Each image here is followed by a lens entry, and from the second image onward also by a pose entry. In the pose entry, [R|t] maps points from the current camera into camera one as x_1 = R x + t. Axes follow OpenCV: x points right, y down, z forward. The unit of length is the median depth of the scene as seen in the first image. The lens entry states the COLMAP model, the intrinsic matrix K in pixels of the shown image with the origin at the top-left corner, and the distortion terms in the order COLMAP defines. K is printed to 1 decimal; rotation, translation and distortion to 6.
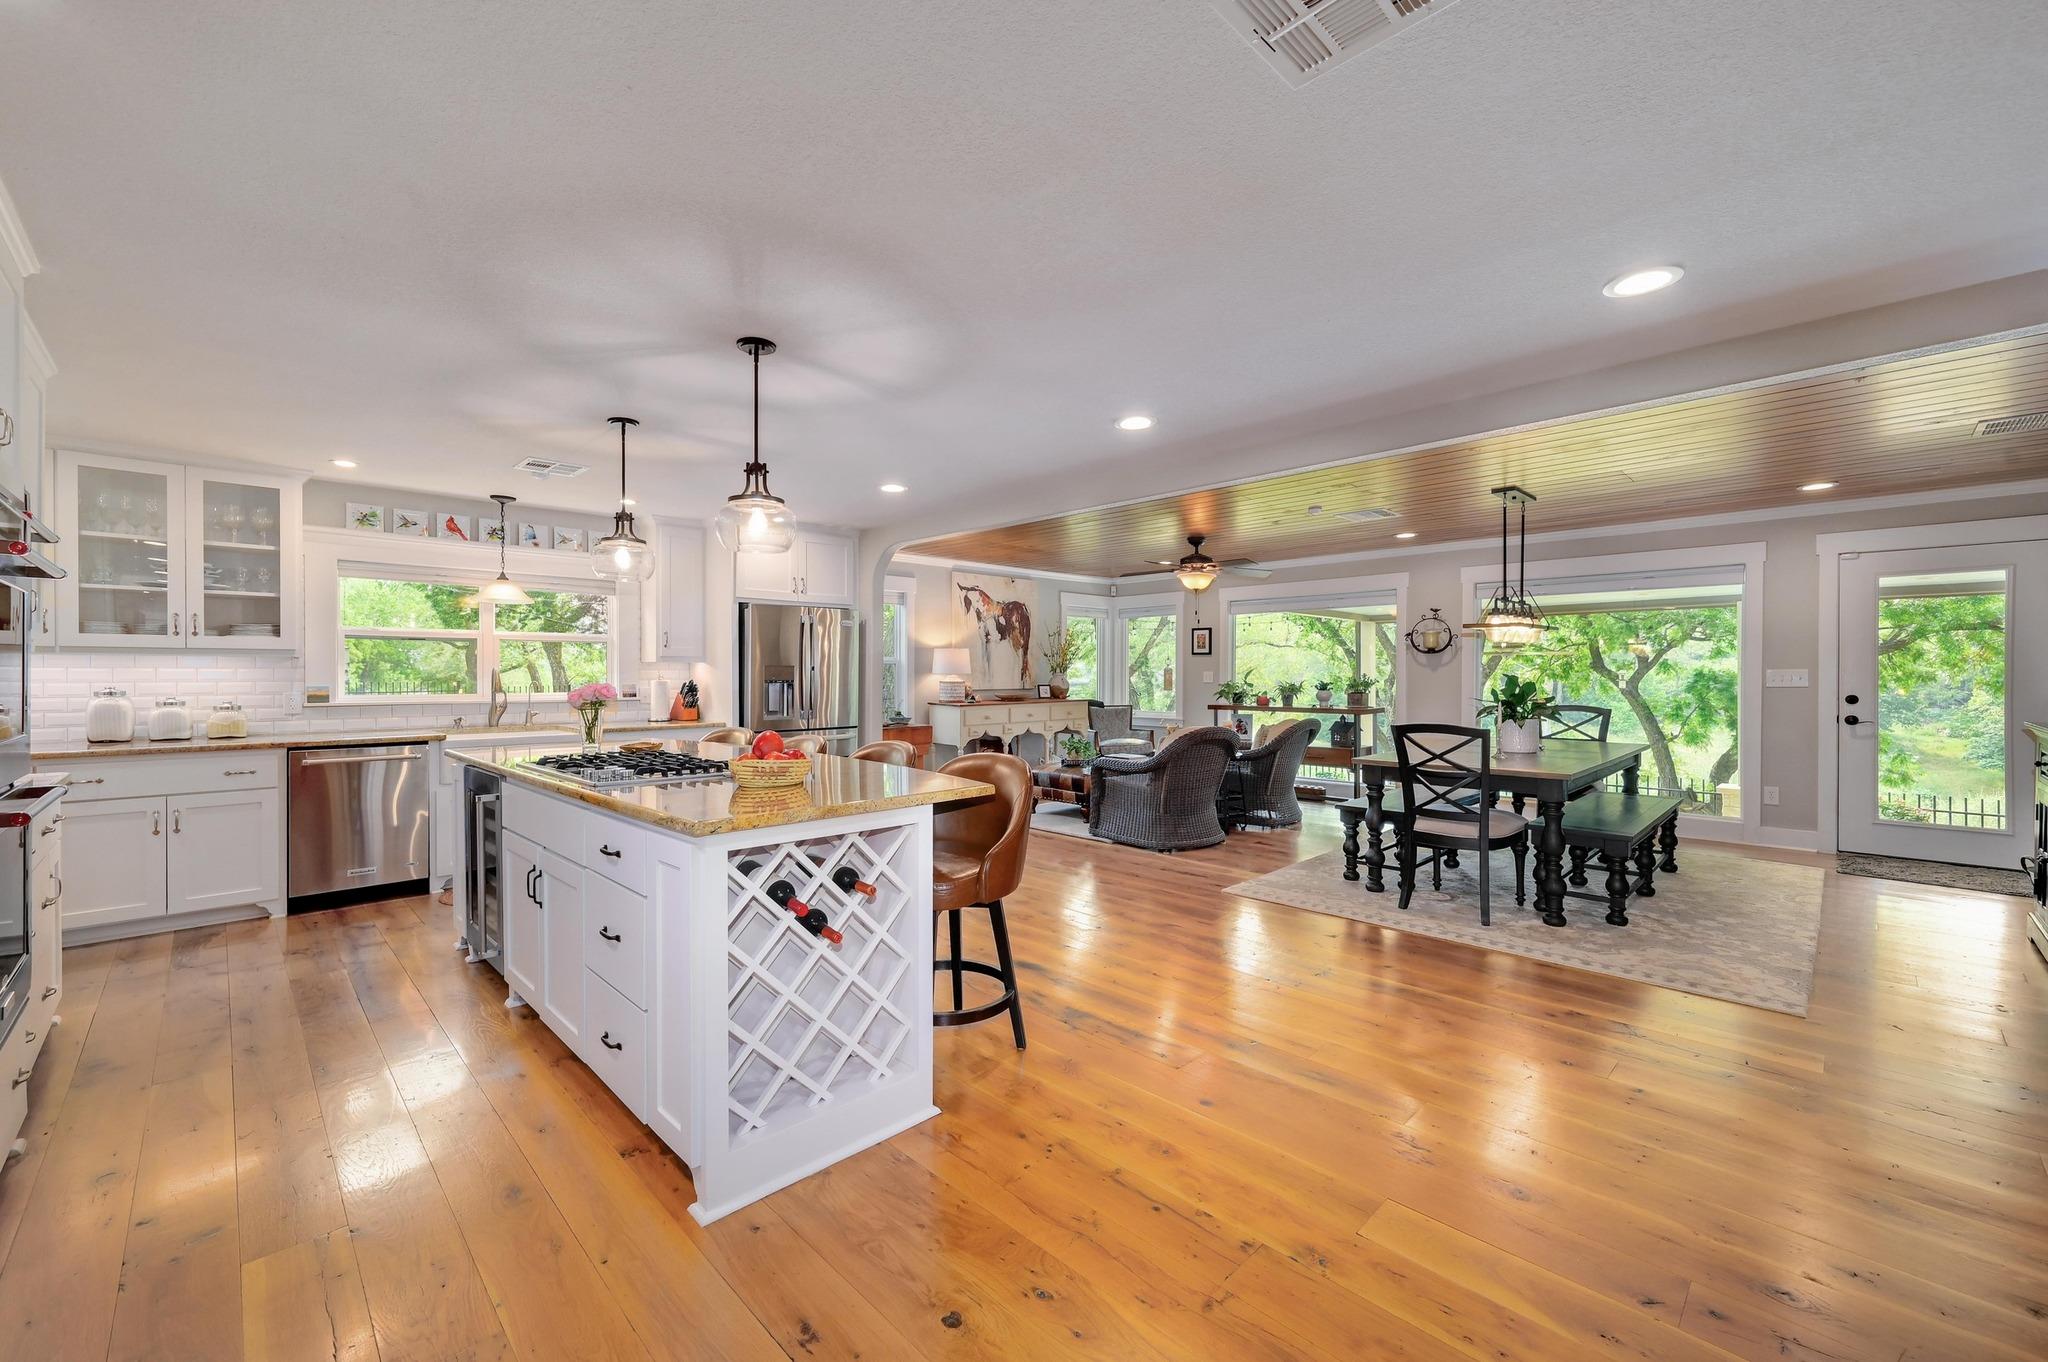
lens RADIAL K [[818.5, 0, 1021.5], [0, 818.5, 692.4], [0, 0, 1]] dist [0.003252, 0.000044]
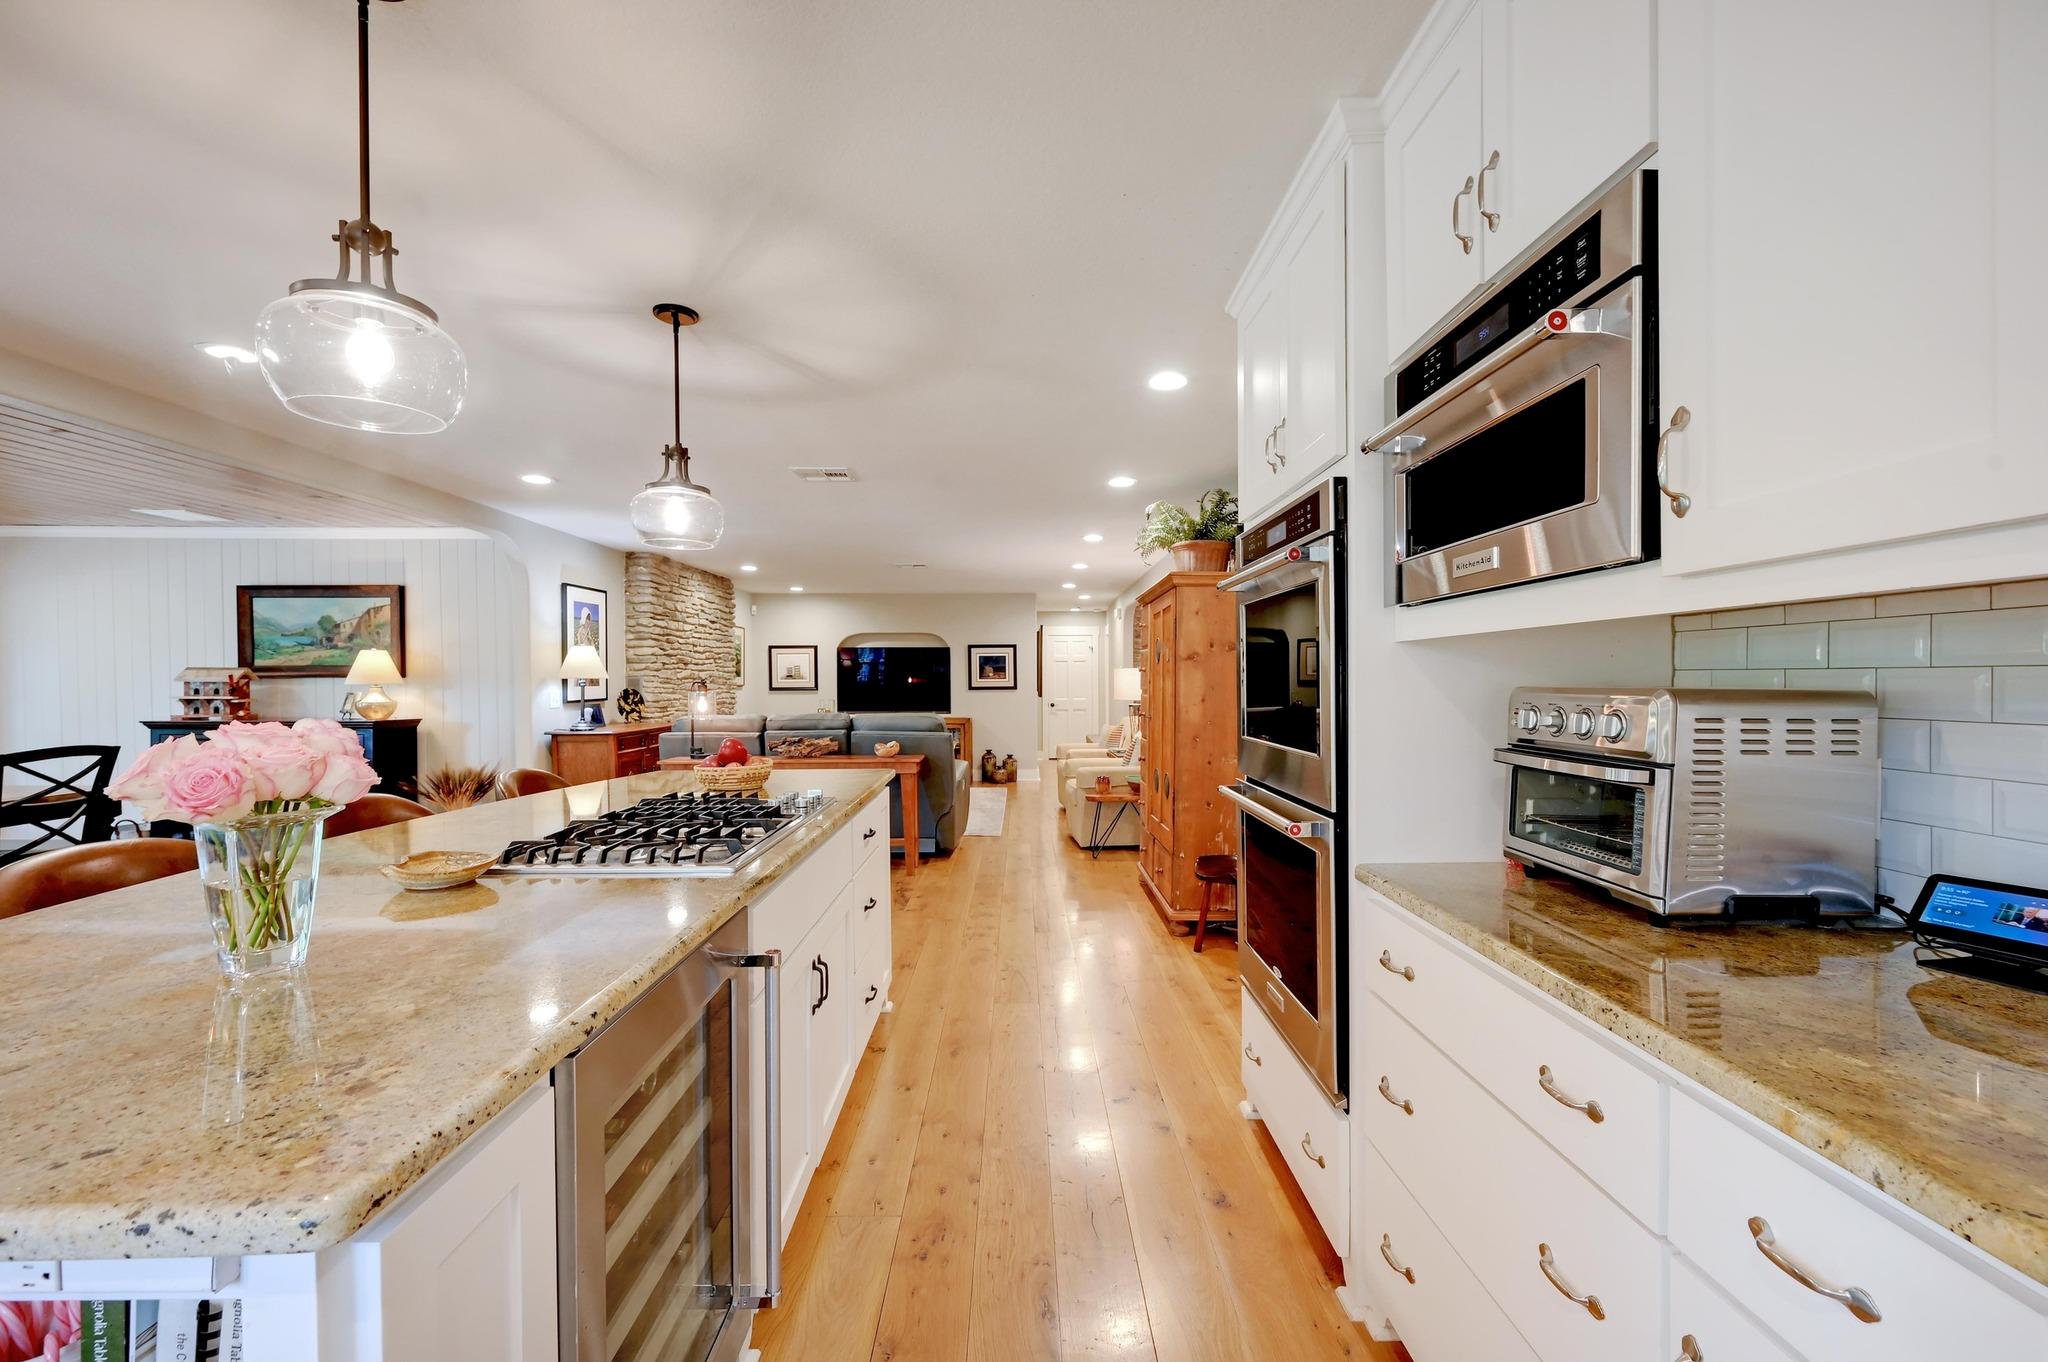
lens RADIAL K [[860.6, 0, 1021.8], [0, 860.6, 687.6], [0, 0, 1]] dist [0.000228, -0.000184]
pose [[-0.714727, -0.001210, 0.699402, -0.687381], [0.021270, 0.999498, 0.023465, -0.018454], [-0.699080, 0.031647, -0.714343, 0.786086]]
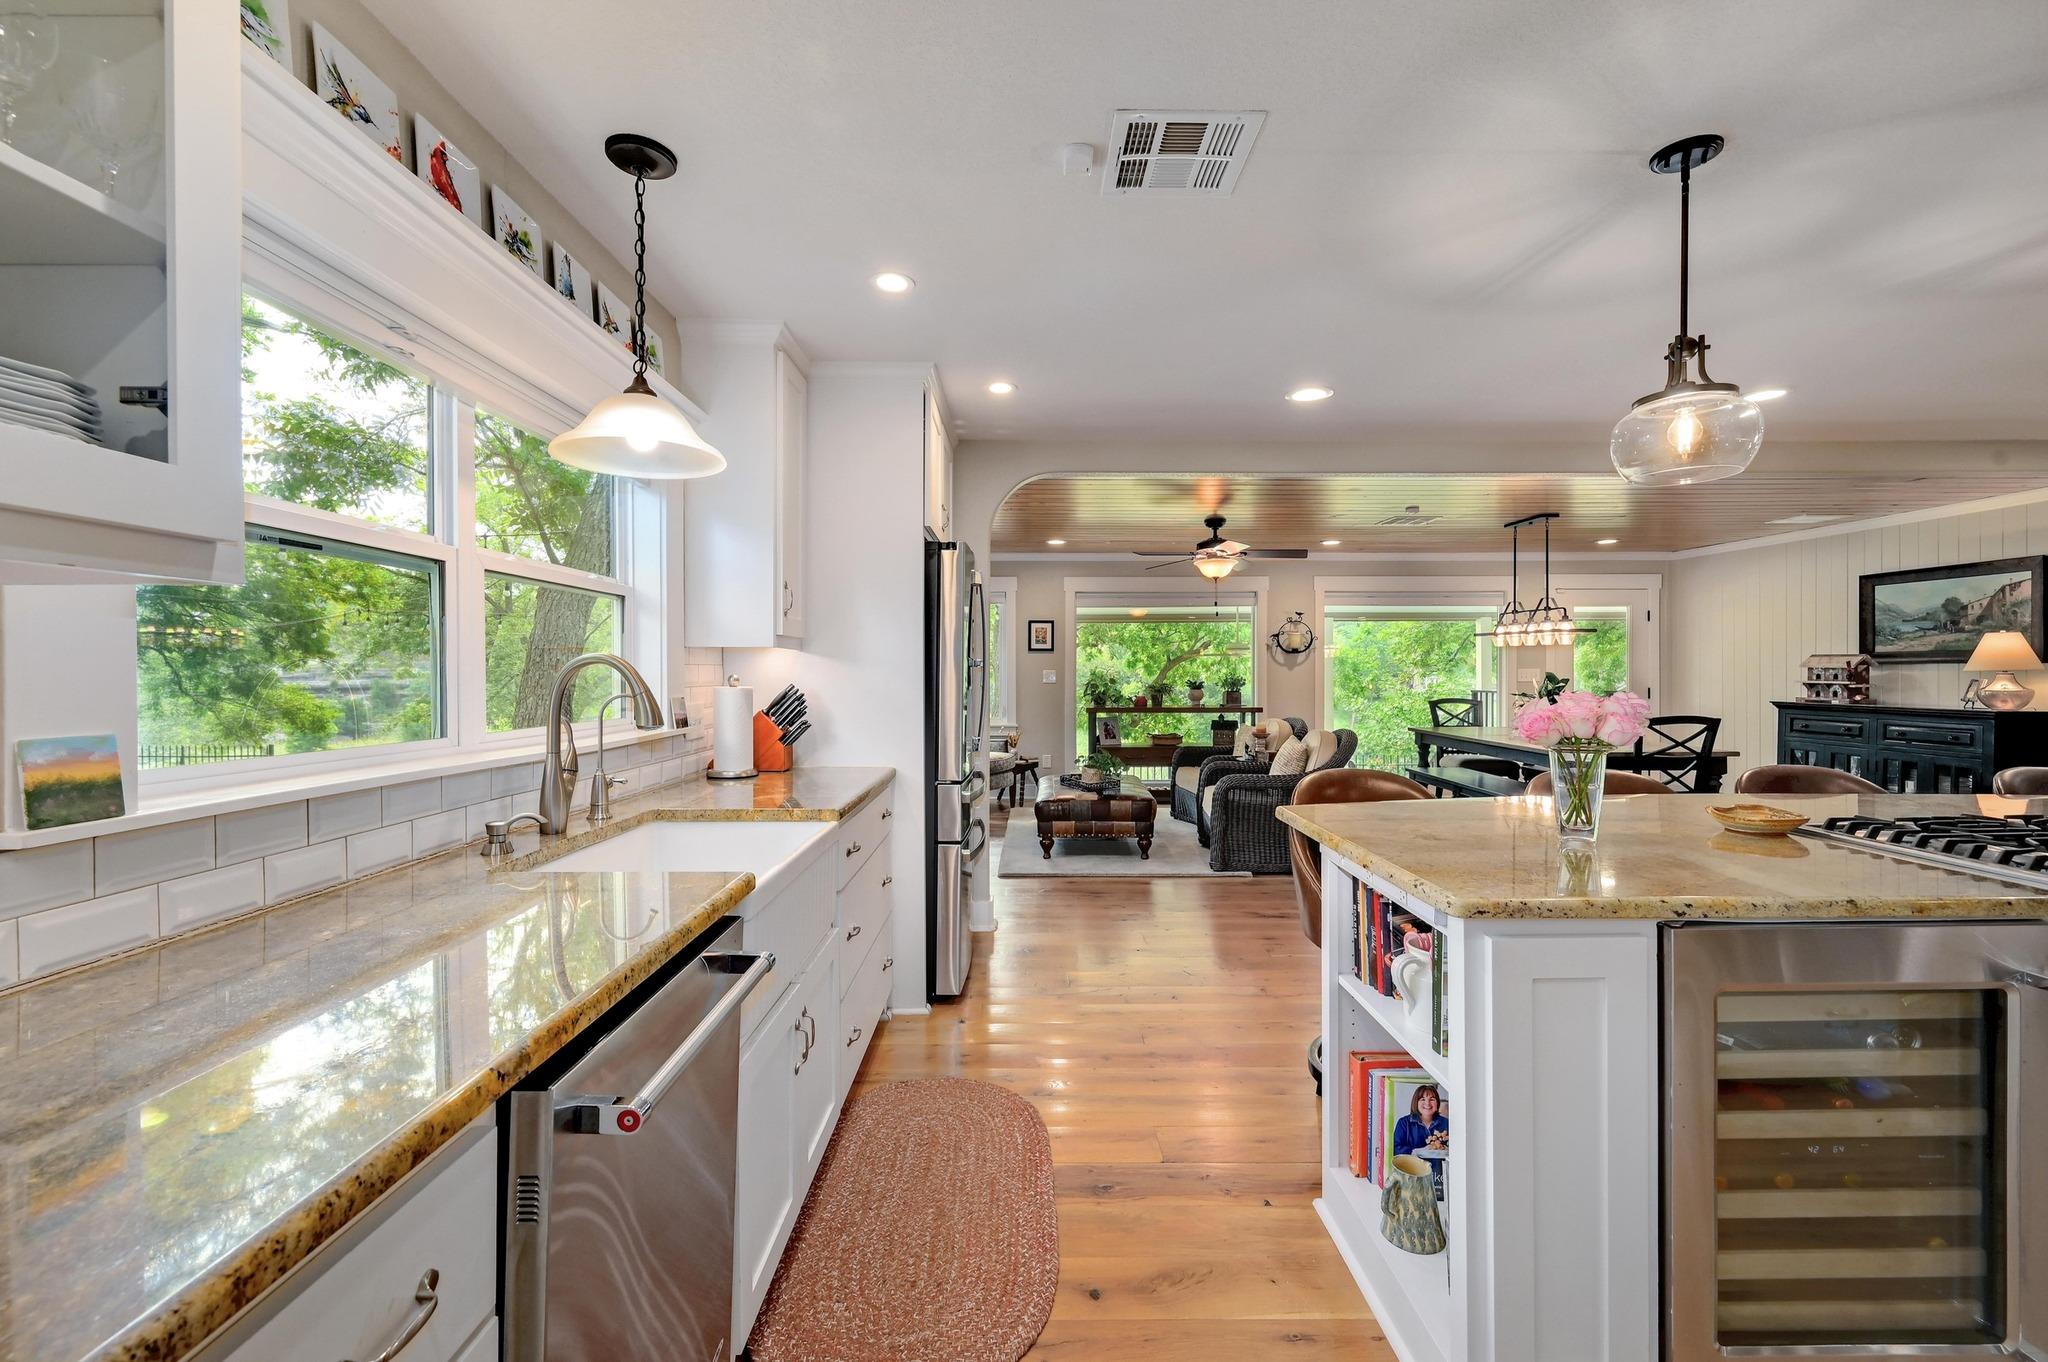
lens RADIAL K [[851.9, 0, 1020.5], [0, 851.9, 678.6], [0, 0, 1]] dist [-0.000522, -0.000333]
pose [[0.704768, -0.005459, 0.709416, -0.817816], [0.017392, 0.999803, -0.009584, -0.014956], [-0.709224, 0.019092, 0.704724, 0.681497]]
